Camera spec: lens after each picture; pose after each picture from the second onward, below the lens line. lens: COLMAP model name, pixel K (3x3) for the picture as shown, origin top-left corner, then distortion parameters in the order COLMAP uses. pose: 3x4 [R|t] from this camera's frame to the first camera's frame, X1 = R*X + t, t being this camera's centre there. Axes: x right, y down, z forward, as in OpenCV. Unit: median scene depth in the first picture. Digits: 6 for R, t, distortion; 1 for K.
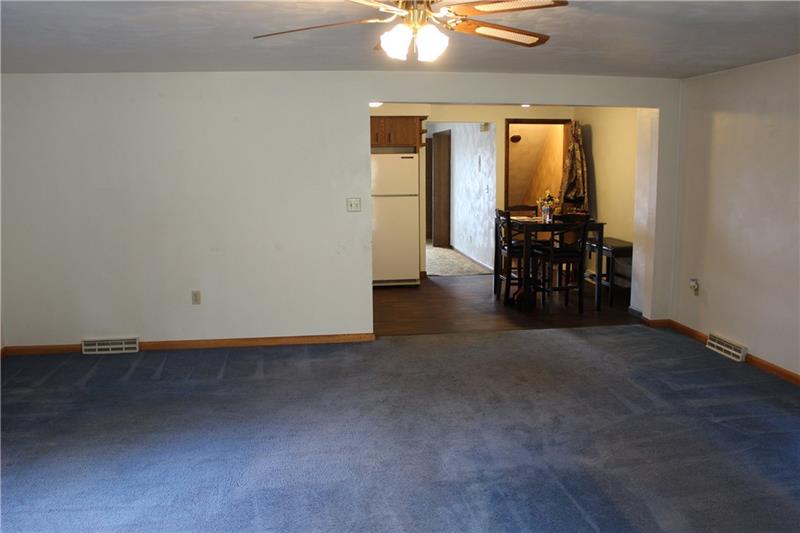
lens RADIAL K [[663.4, 0, 397.3], [0, 663.4, 267.1], [0, 0, 1]] dist [-0.153256, 0.123339]
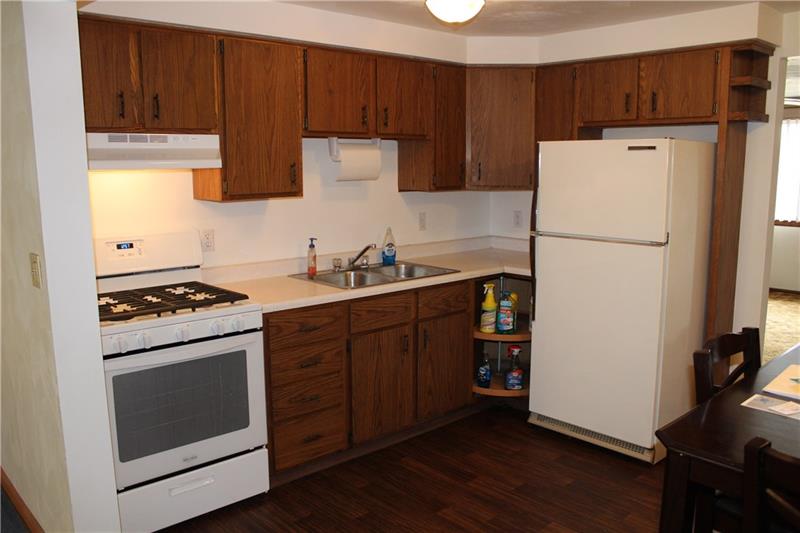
lens RADIAL K [[663.4, 0, 399.1], [0, 663.4, 268.9], [0, 0, 1]] dist [-0.153256, 0.123339]
pose [[0.573788, 0.132812, -0.808164, 0.251106], [-0.125176, 0.989392, 0.073721, -0.102024], [0.809382, 0.058863, 0.584326, 0.642692]]
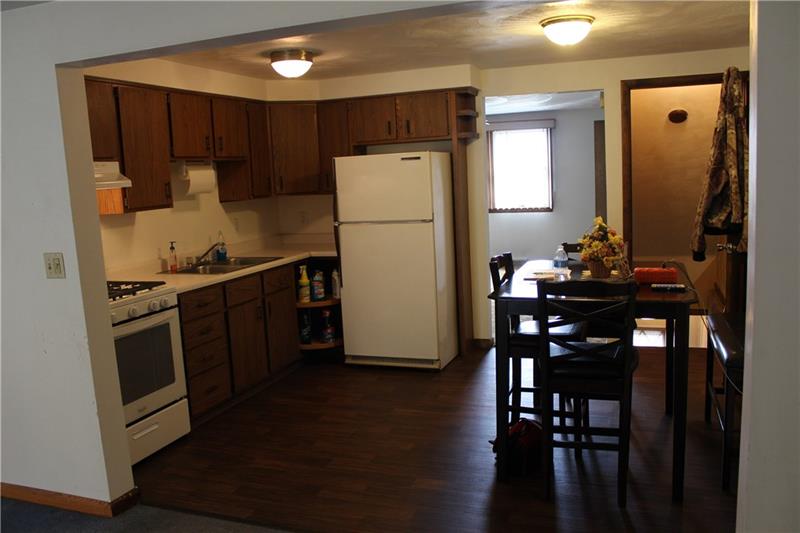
lens RADIAL K [[663.4, 0, 398.5], [0, 663.4, 270.3], [0, 0, 1]] dist [-0.153256, 0.123339]
pose [[0.883433, 0.032660, -0.467419, 0.282372], [-0.029251, 0.999466, 0.014551, -0.071495], [0.467644, 0.000818, 0.883916, 0.455295]]
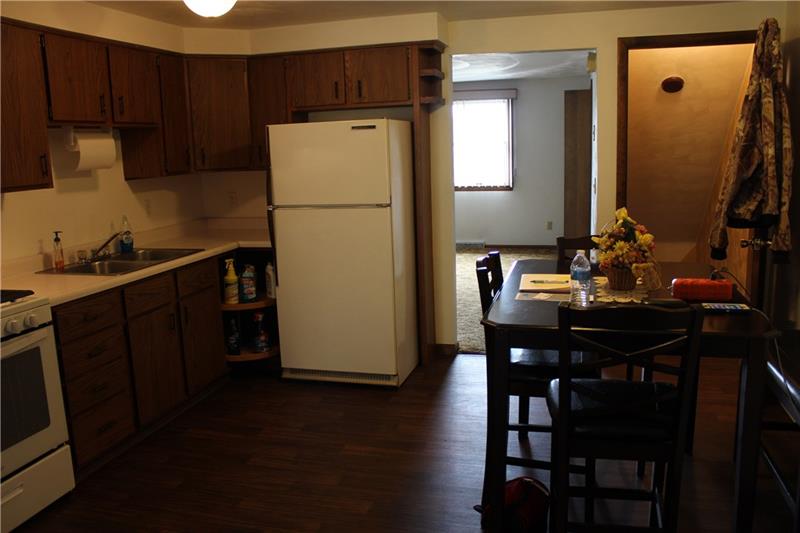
lens RADIAL K [[663.4, 0, 397.8], [0, 663.4, 268.3], [0, 0, 1]] dist [-0.153256, 0.123339]
pose [[0.920252, 0.049442, -0.388190, 0.223836], [-0.033452, 0.998294, 0.047848, -0.085691], [0.389894, -0.031046, 0.920336, 0.554063]]
